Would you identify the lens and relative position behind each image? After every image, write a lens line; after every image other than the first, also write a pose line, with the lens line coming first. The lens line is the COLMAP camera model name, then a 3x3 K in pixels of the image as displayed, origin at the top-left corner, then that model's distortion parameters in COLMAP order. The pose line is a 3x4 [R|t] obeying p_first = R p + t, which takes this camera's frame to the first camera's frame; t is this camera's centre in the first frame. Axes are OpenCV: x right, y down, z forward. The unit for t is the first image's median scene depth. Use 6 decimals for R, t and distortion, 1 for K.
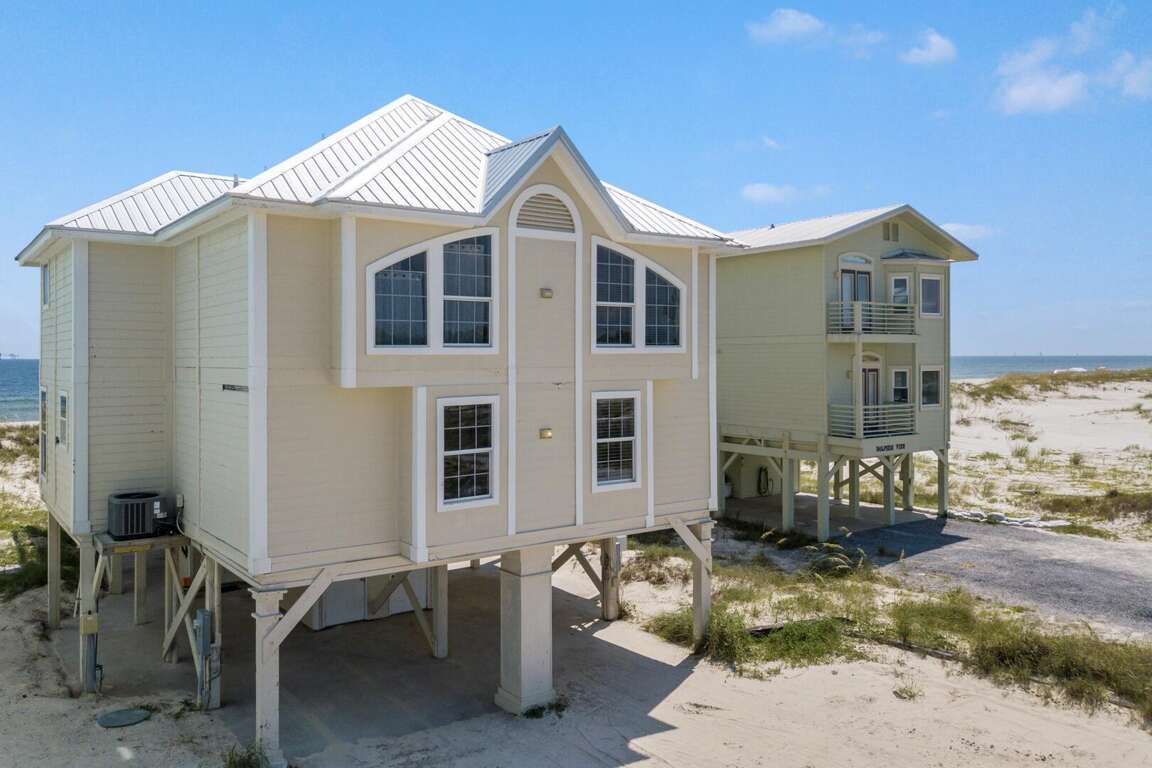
lens RADIAL K [[902.3, 0, 575.1], [0, 902.3, 352.1], [0, 0, 1]] dist [0.001740, 0.000065]
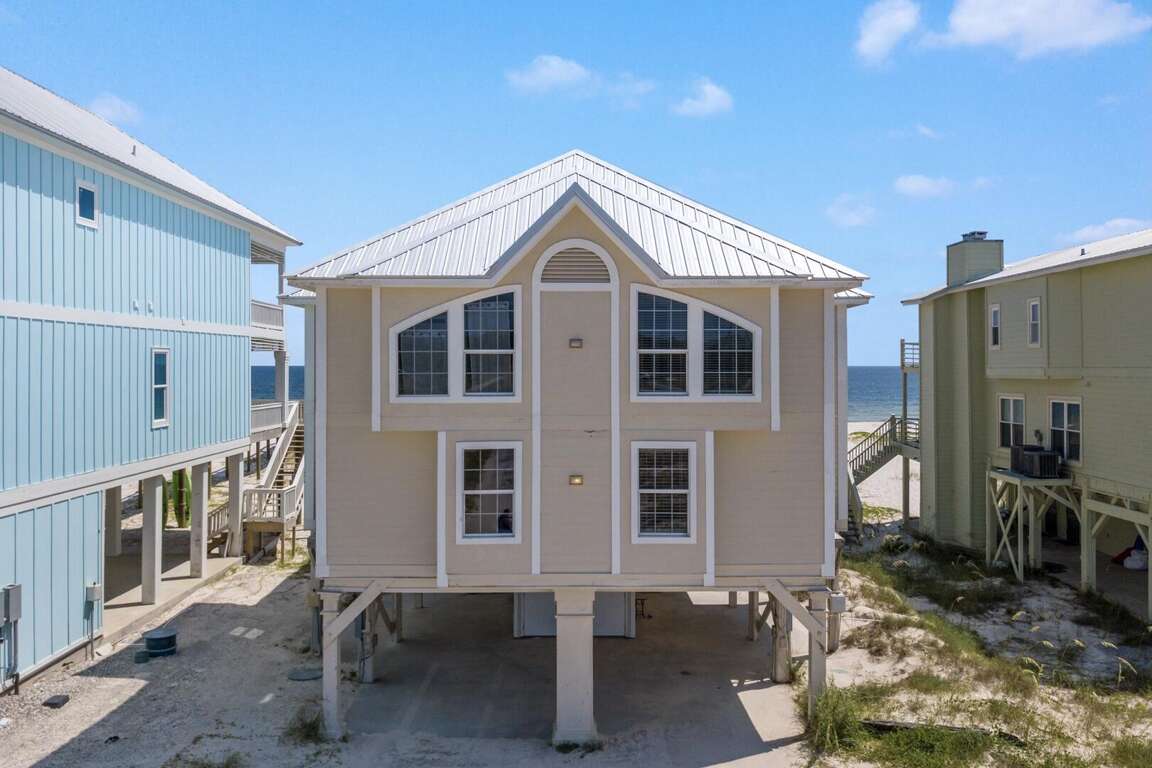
lens RADIAL K [[924.3, 0, 577.3], [0, 924.3, 366.5], [0, 0, 1]] dist [-0.000155, -0.002084]
pose [[0.807990, -0.000587, -0.589196, 0.608179], [0.000840, 1.000000, 0.000156, -0.040360], [0.589195, -0.000621, 0.807990, 0.152494]]
